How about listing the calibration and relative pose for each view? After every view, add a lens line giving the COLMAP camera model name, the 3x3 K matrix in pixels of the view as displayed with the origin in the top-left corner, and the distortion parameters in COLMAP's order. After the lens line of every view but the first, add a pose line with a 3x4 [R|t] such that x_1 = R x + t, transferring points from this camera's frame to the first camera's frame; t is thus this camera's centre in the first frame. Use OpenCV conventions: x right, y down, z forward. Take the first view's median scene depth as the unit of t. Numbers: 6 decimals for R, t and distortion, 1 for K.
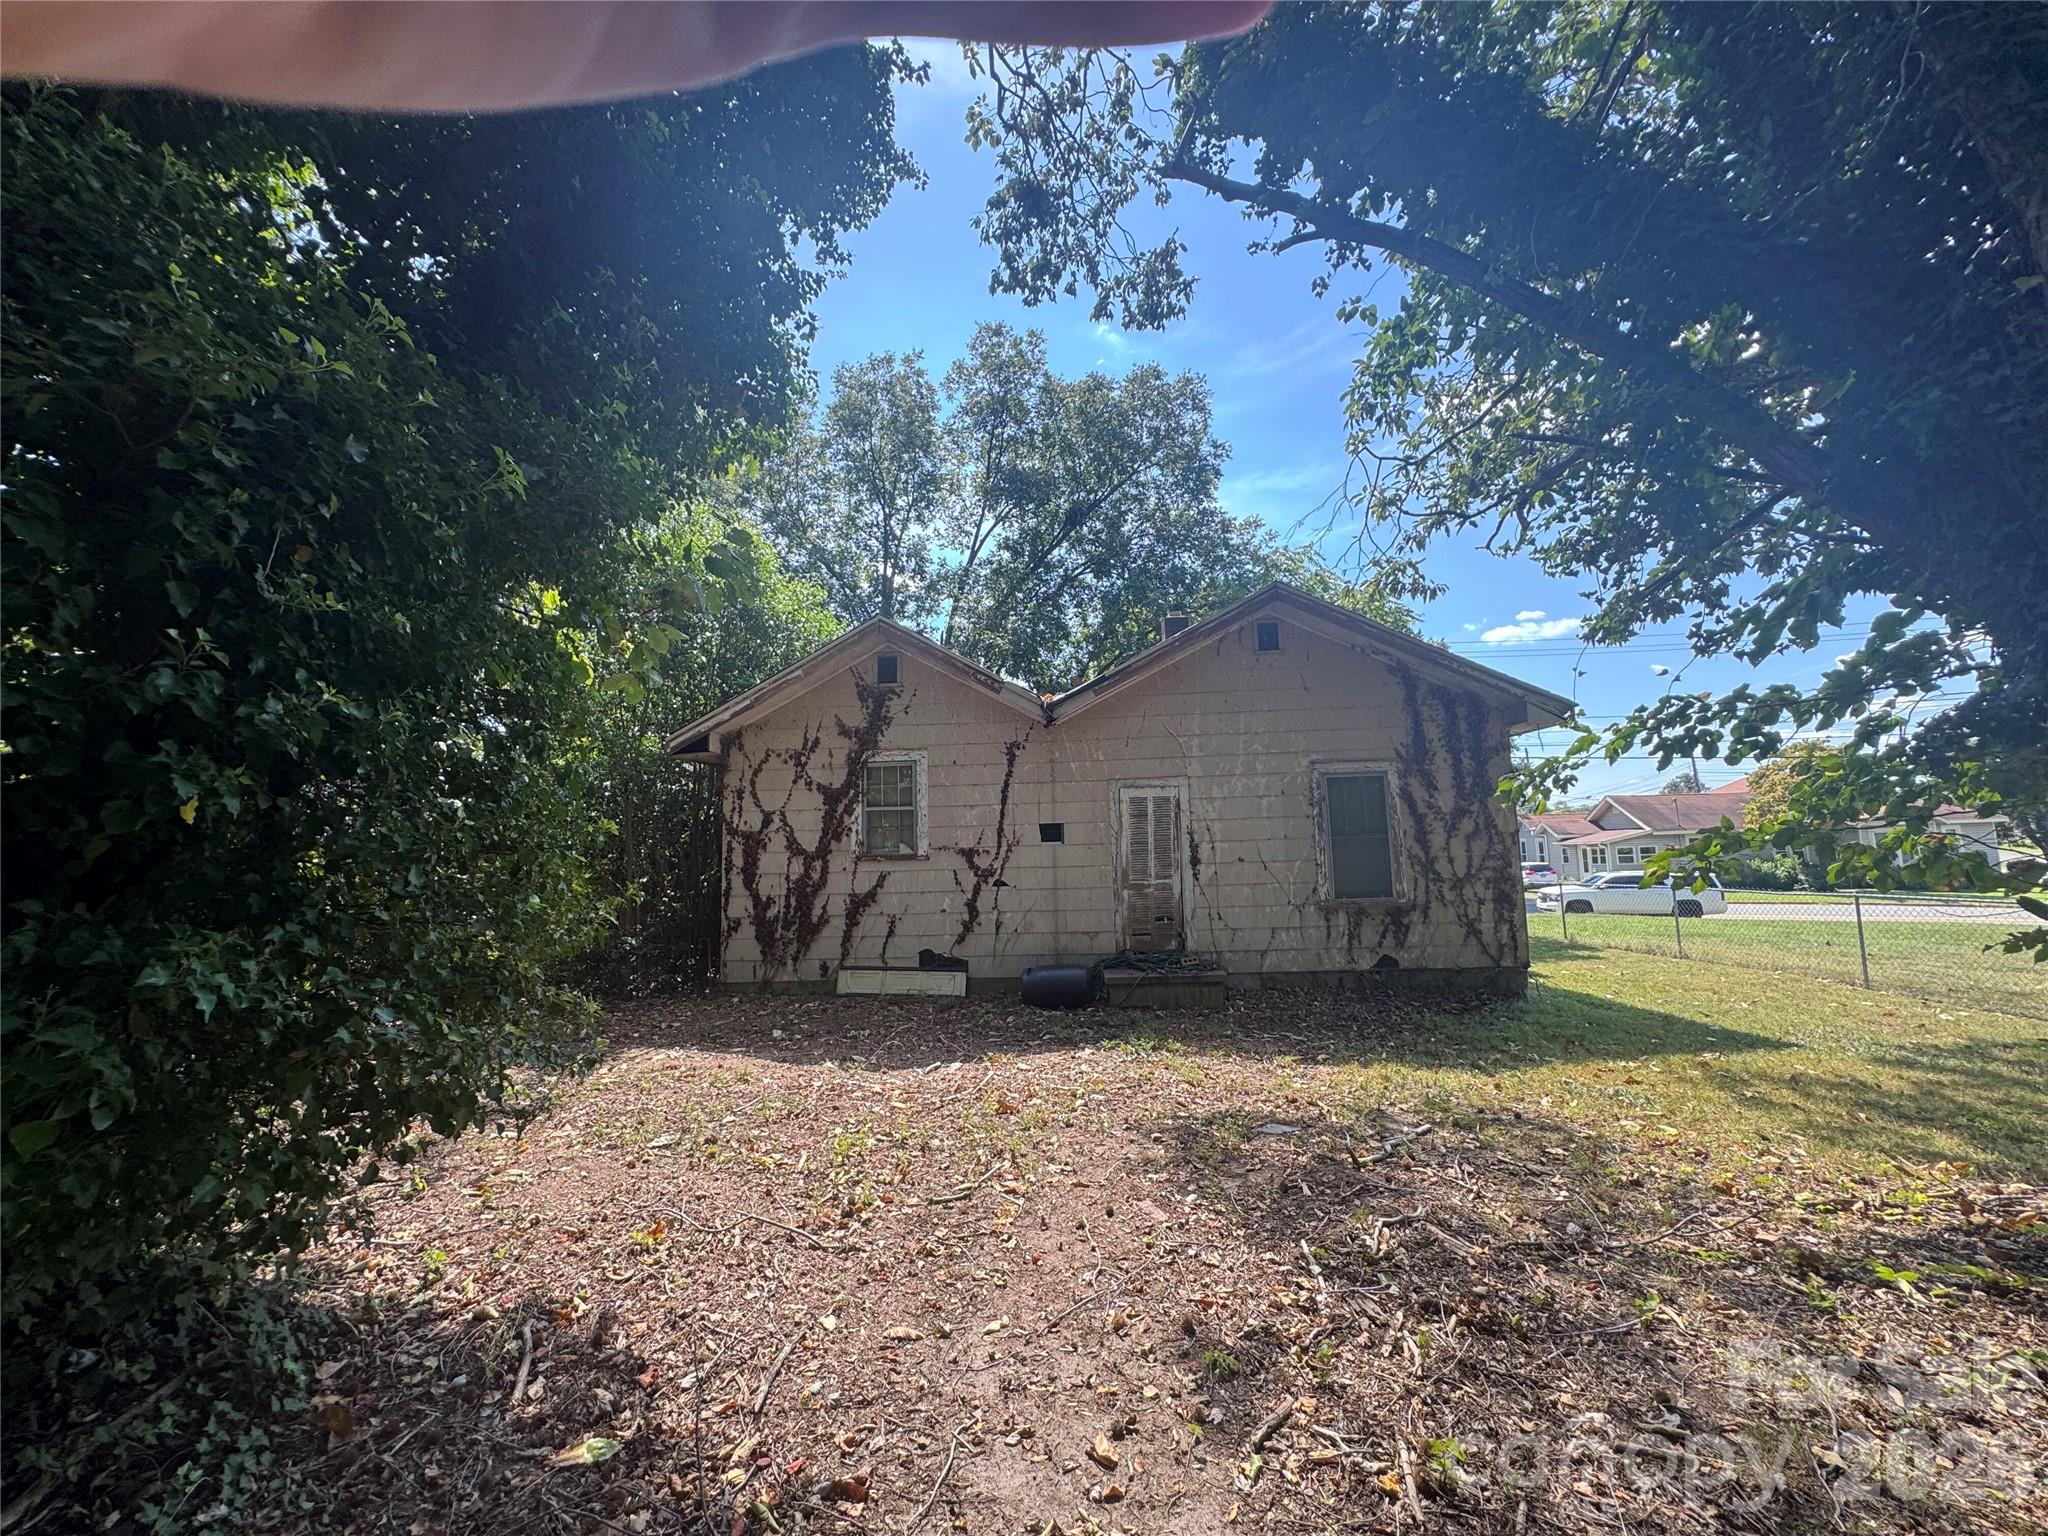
lens RADIAL K [[824.1, 0, 1022.9], [0, 824.1, 769.7], [0, 0, 1]] dist [0.001248, -0.000186]
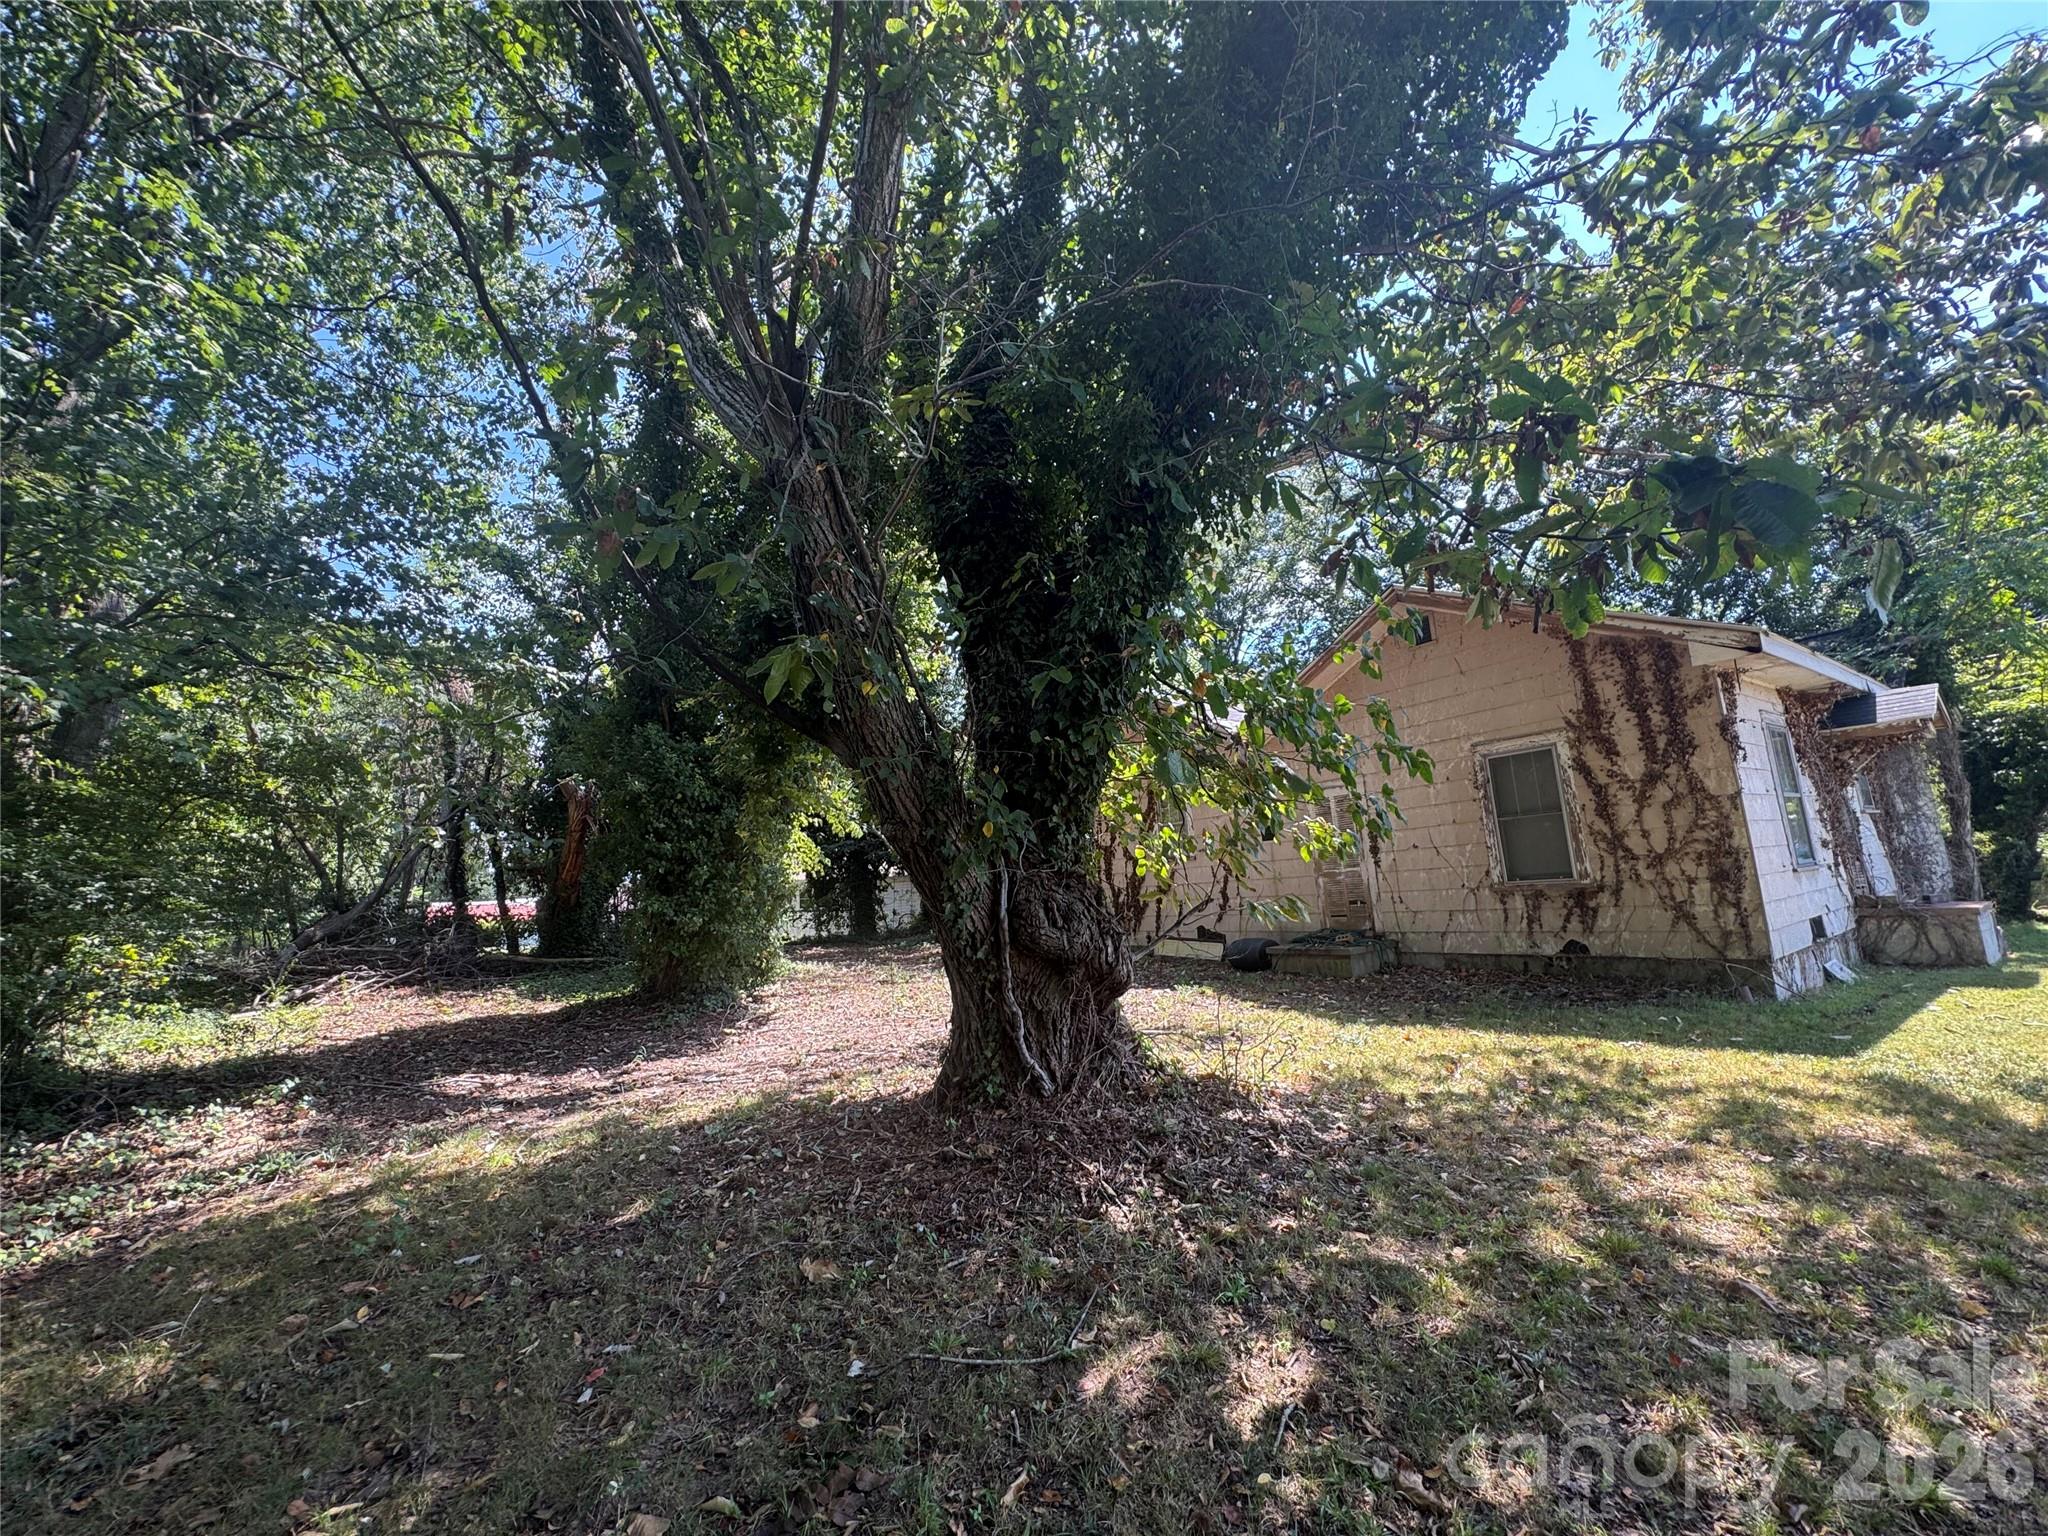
lens RADIAL K [[824.1, 0, 1023.8], [0, 824.1, 768.3], [0, 0, 1]] dist [0.001248, -0.000186]
pose [[0.606202, -0.130744, -0.784490, 0.811859], [0.126246, 0.989707, -0.067392, 0.016968], [0.785227, -0.058185, 0.616468, -0.049392]]
